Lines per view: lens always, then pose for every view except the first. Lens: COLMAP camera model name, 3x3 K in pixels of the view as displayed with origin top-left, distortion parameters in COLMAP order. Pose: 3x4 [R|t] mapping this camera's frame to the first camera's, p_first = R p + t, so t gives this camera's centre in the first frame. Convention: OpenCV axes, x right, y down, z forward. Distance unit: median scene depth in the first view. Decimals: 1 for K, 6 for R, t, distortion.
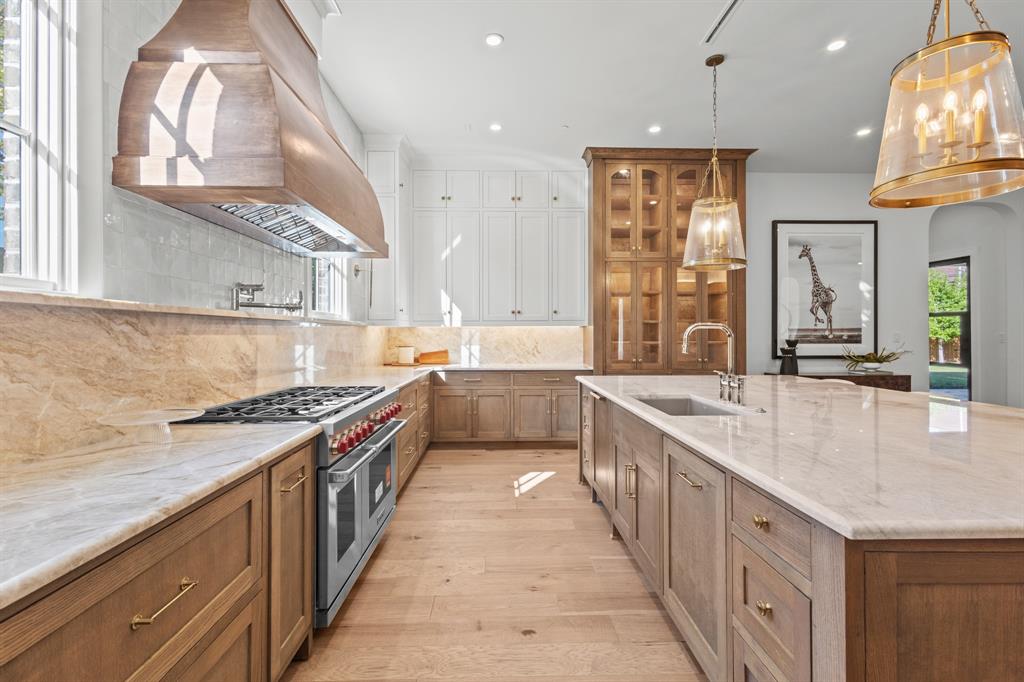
lens RADIAL K [[471.8, 0, 516.6], [0, 471.8, 334.2], [0, 0, 1]] dist [0.012591, -0.000609]
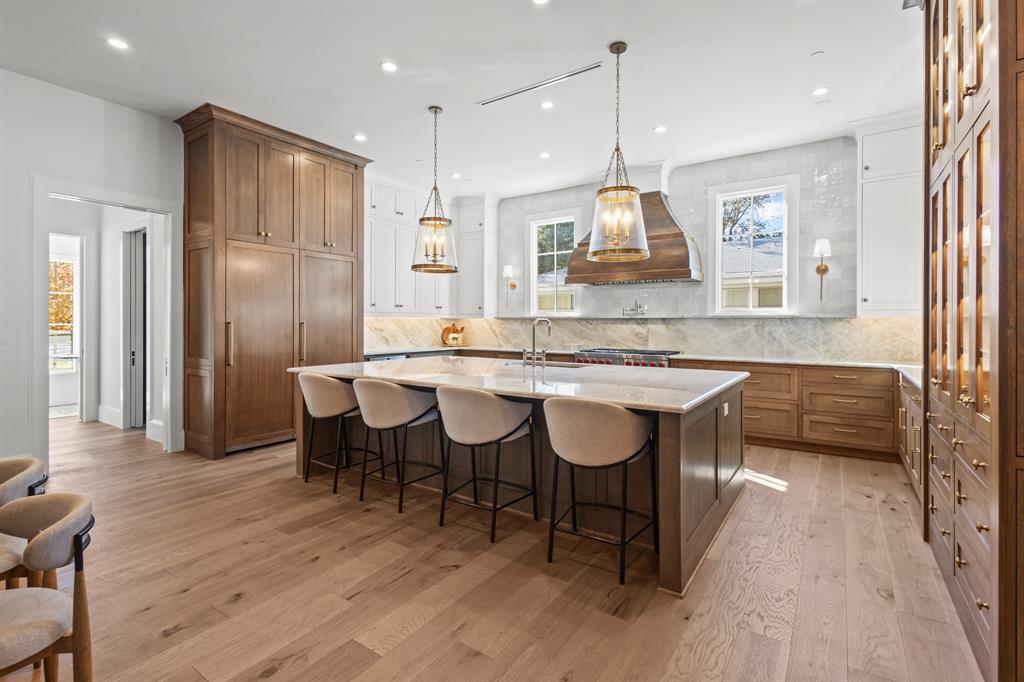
lens RADIAL K [[471.8, 0, 513.0], [0, 471.8, 324.9], [0, 0, 1]] dist [0.012591, -0.000609]
pose [[-0.595964, 0.002713, -0.803006, 2.245472], [-0.000007, 0.999994, 0.003384, -0.007455], [0.803011, 0.002022, -0.595961, 2.363977]]
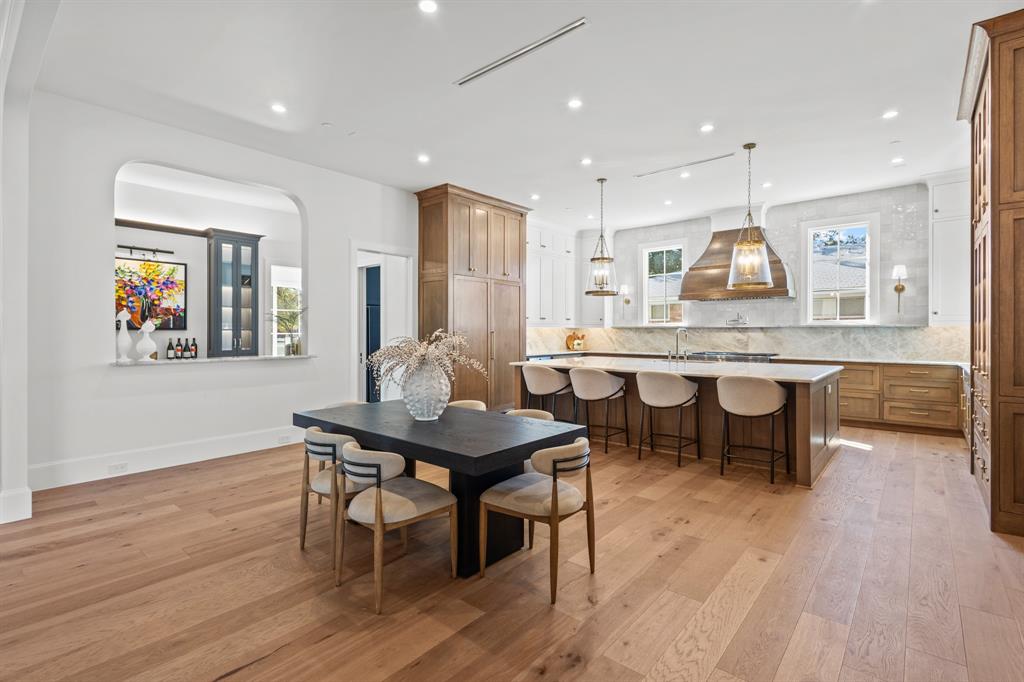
lens RADIAL K [[471.8, 0, 516.6], [0, 471.8, 333.4], [0, 0, 1]] dist [0.012591, -0.000609]
pose [[-0.674990, 0.005139, -0.737809, 3.327011], [0.003137, 0.999987, 0.004095, -0.013335], [0.737820, 0.000449, -0.674997, 2.438683]]
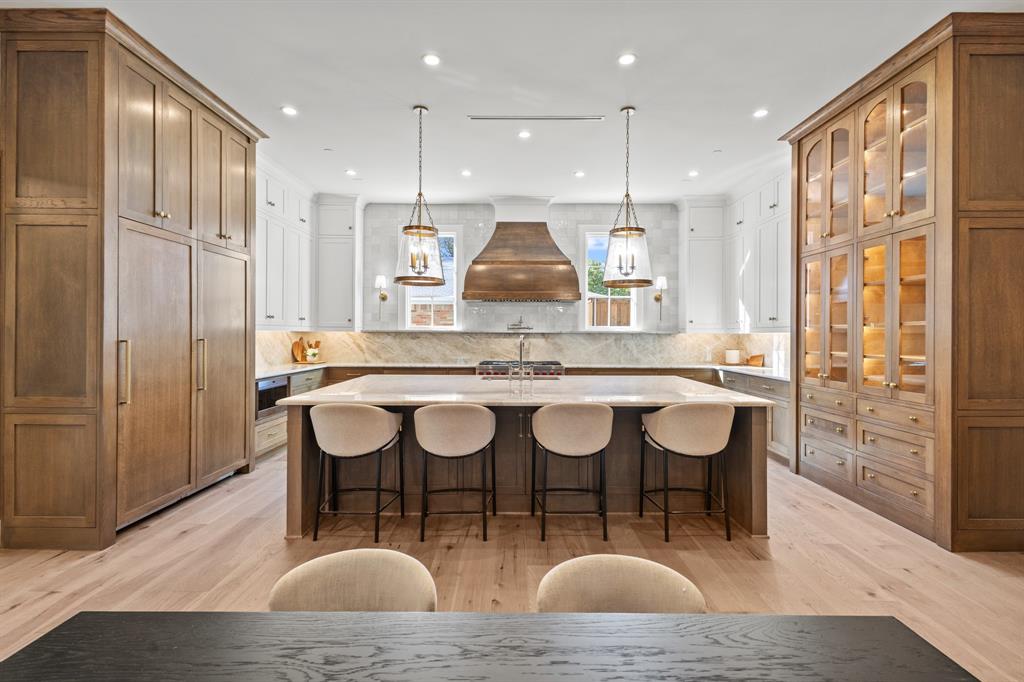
lens RADIAL K [[471.8, 0, 510.7], [0, 471.8, 335.1], [0, 0, 1]] dist [0.012591, -0.000609]
pose [[-0.043367, 0.003300, -0.999054, 2.703472], [-0.001921, 0.999992, 0.003386, -0.035592], [0.999057, 0.002067, -0.043360, 1.271195]]
